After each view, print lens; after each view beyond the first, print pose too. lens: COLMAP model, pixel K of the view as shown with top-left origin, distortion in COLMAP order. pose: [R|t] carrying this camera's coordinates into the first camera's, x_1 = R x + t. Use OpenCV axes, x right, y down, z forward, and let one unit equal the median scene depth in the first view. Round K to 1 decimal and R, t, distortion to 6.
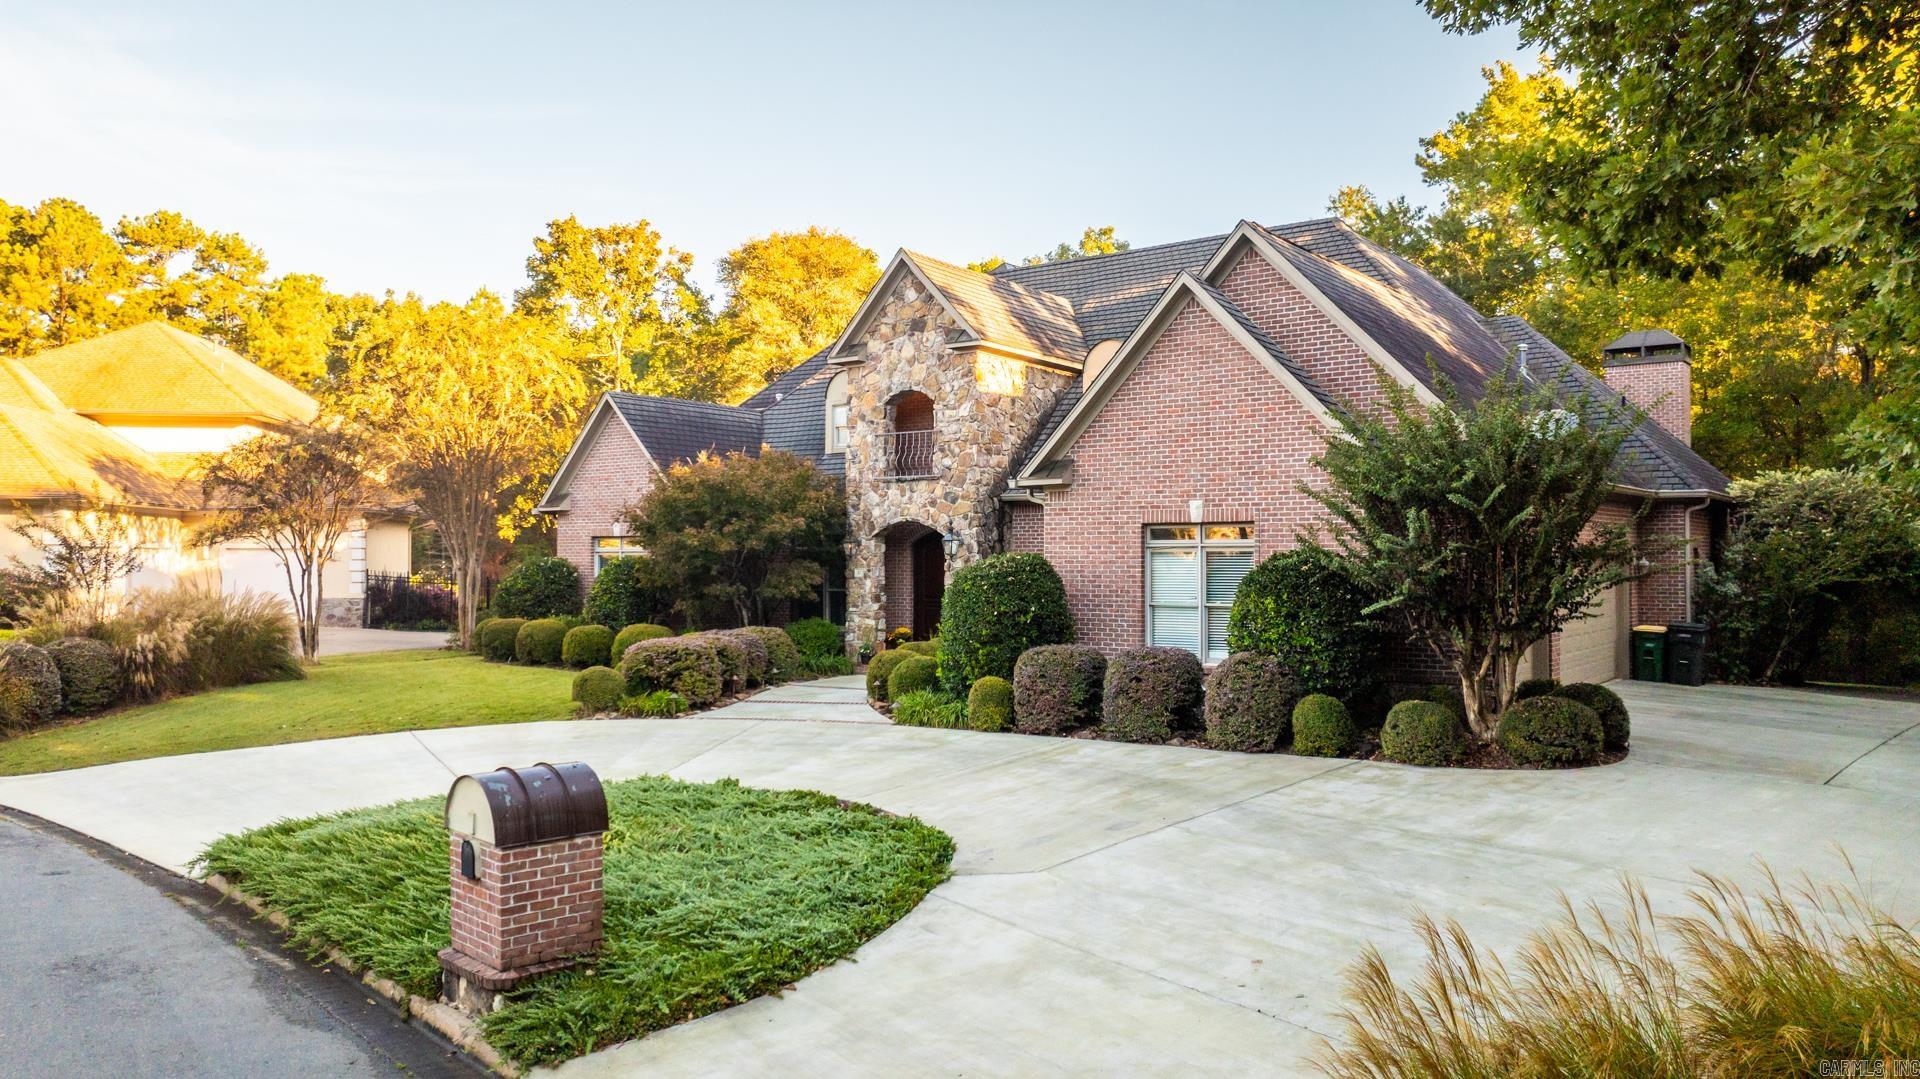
lens RADIAL K [[1354.4, 0, 960.0], [0, 1354.4, 539.5], [0, 0, 1]] dist [-0.013817, 0.004609]
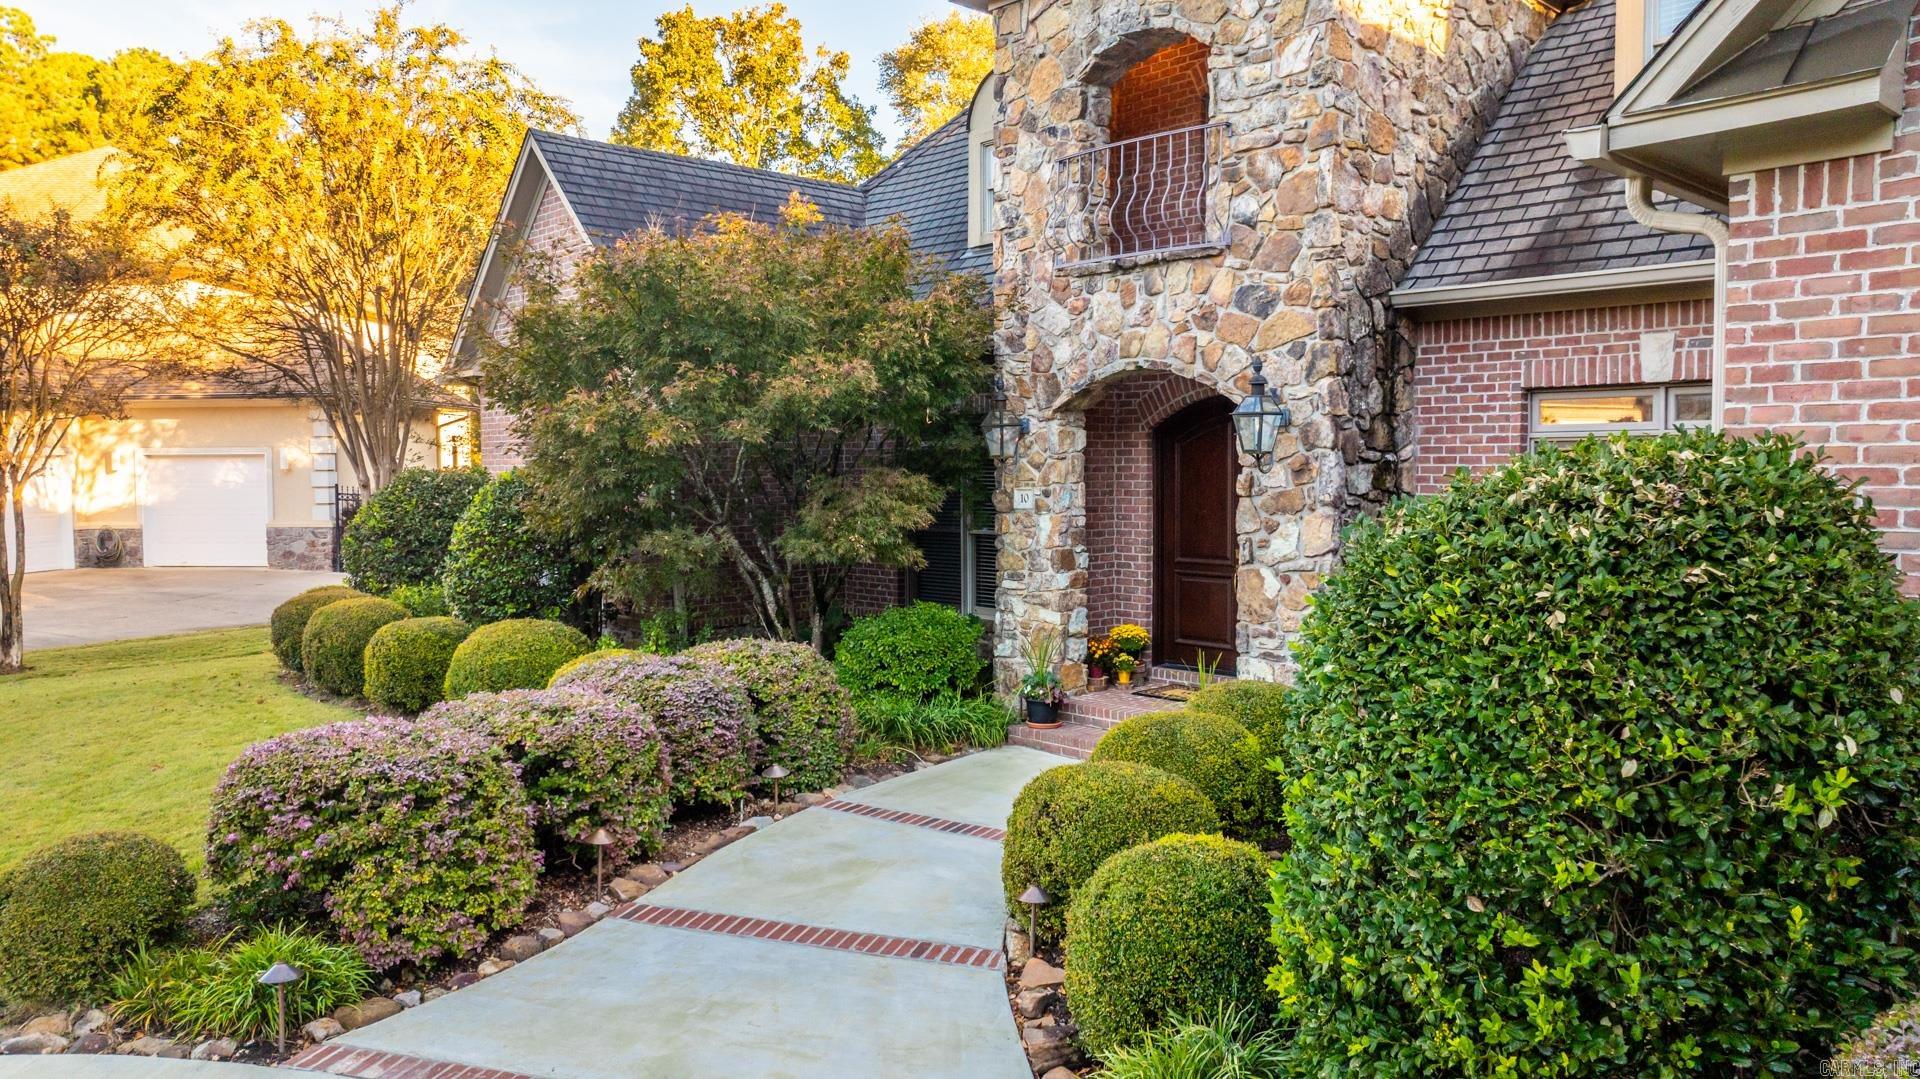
lens RADIAL K [[1354.4, 0, 960.0], [0, 1354.4, 539.5], [0, 0, 1]] dist [-0.013817, 0.004609]
pose [[0.985252, 0.003326, -0.171075, -0.022714], [0.008638, 0.997570, 0.069141, 0.008267], [0.170889, -0.069599, 0.982829, 0.602717]]
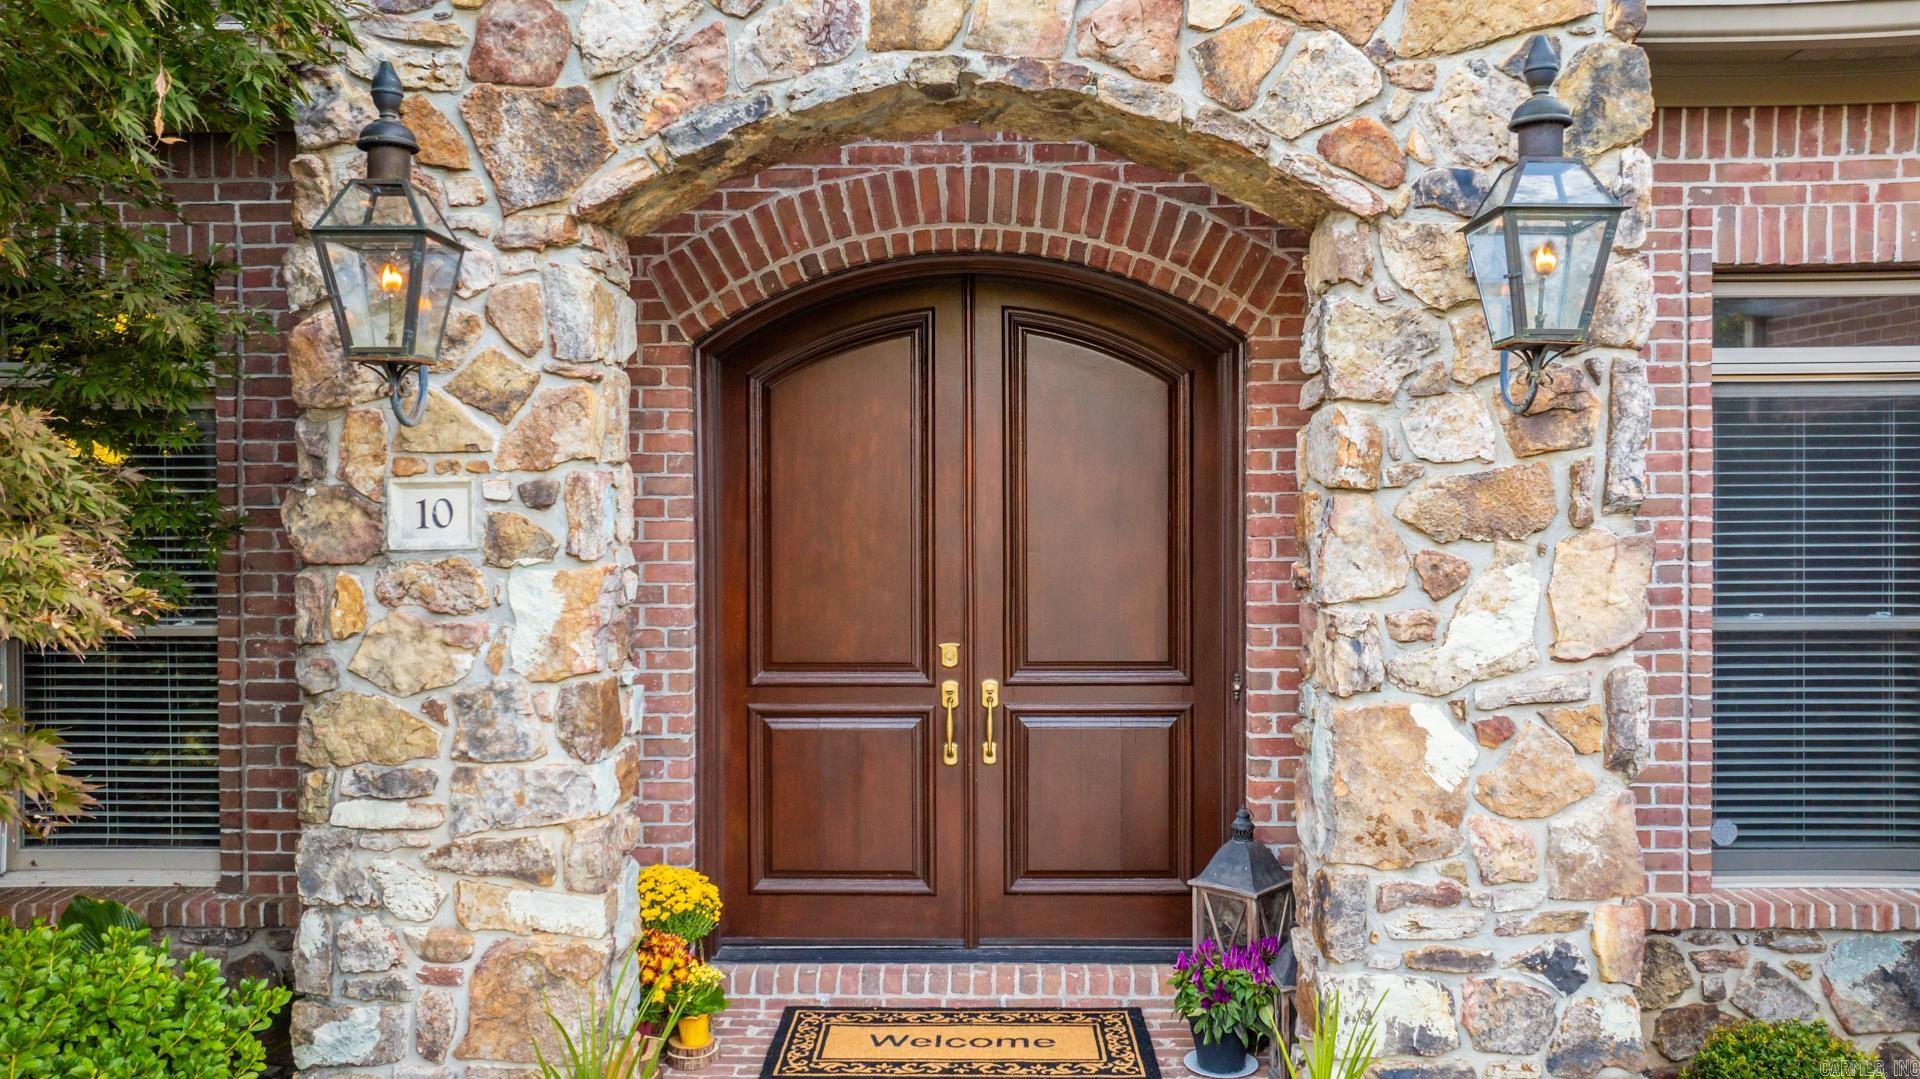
lens RADIAL K [[1354.4, 0, 960.0], [0, 1354.4, 539.5], [0, 0, 1]] dist [-0.013817, 0.004609]
pose [[0.811635, -0.012162, 0.584038, -0.111435], [-0.003146, 0.999678, 0.025188, 0.024441], [-0.584156, -0.022281, 0.811335, 0.905233]]
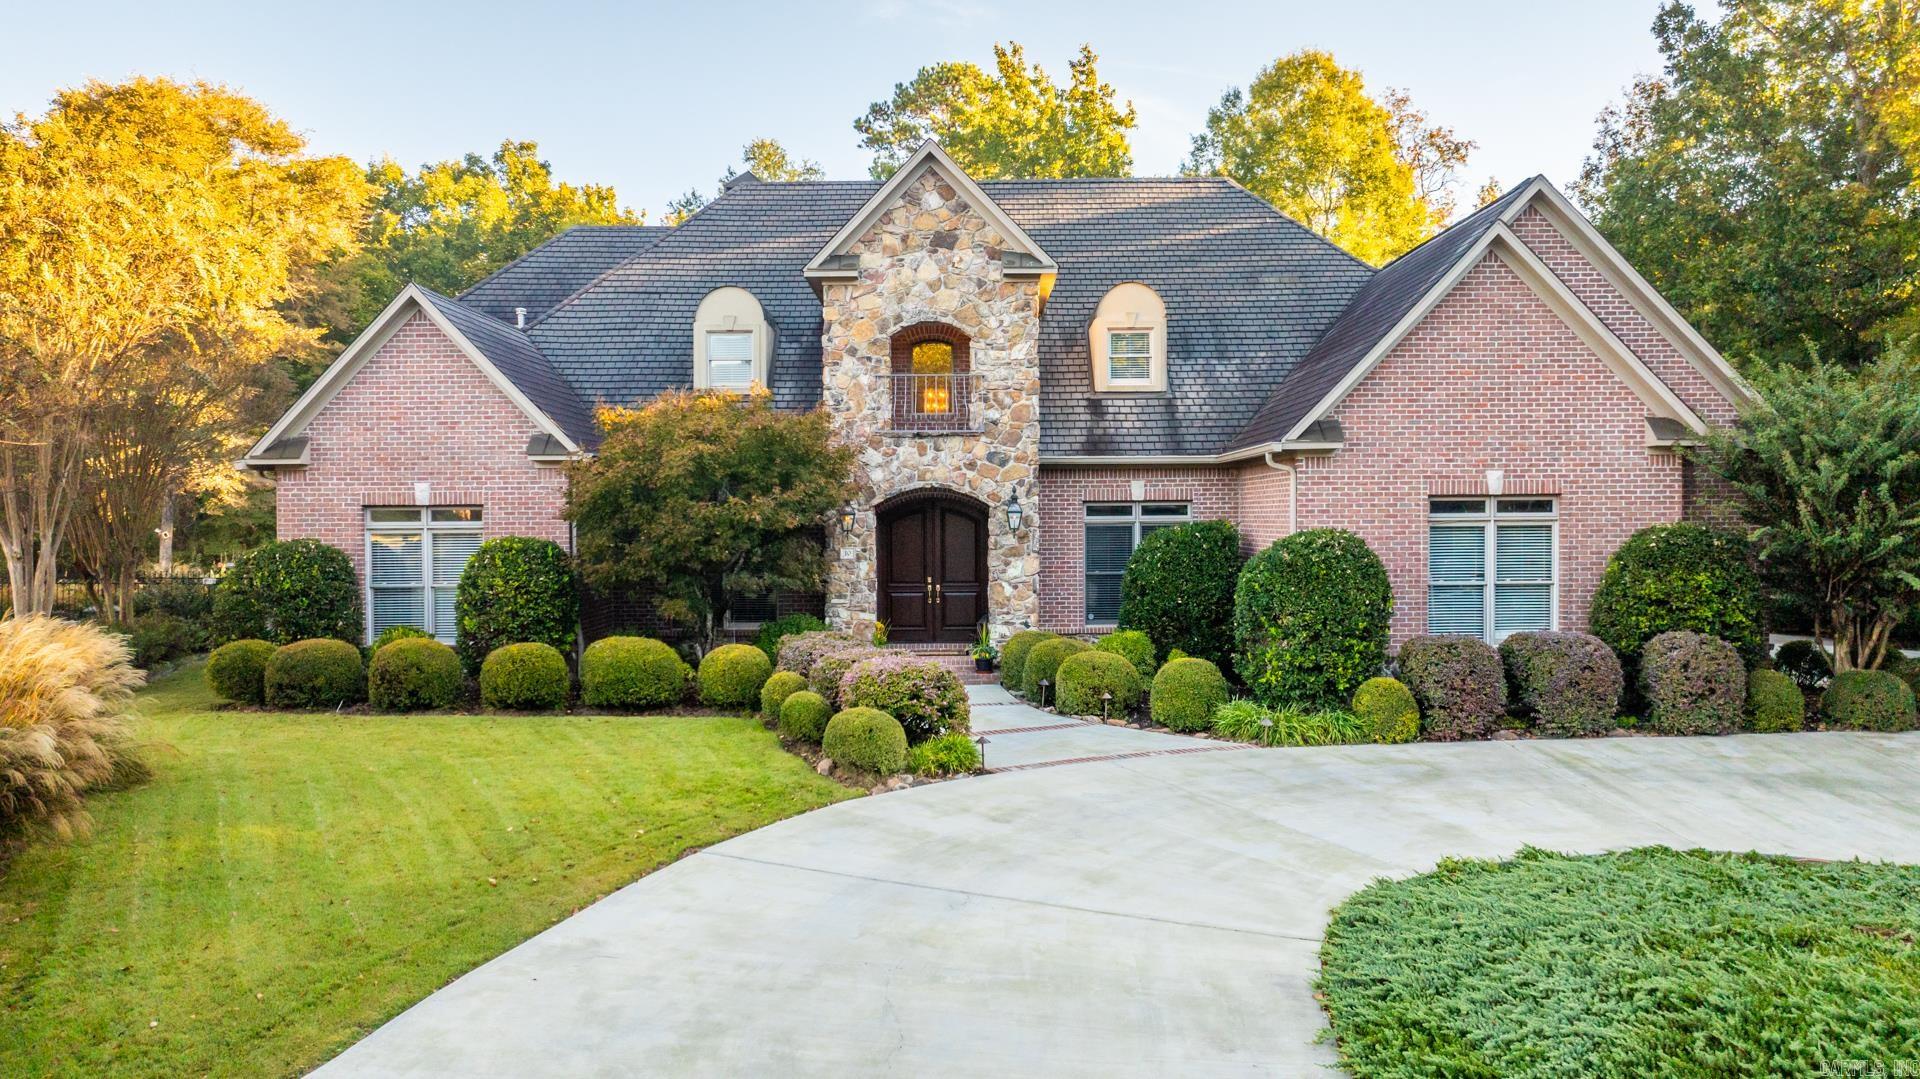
lens RADIAL K [[1354.4, 0, 960.0], [0, 1354.4, 539.5], [0, 0, 1]] dist [-0.013817, 0.004609]
pose [[0.800154, -0.016062, 0.599580, -0.504090], [-0.001910, 0.999568, 0.029326, -0.006269], [-0.599792, -0.024611, 0.799778, 0.357507]]
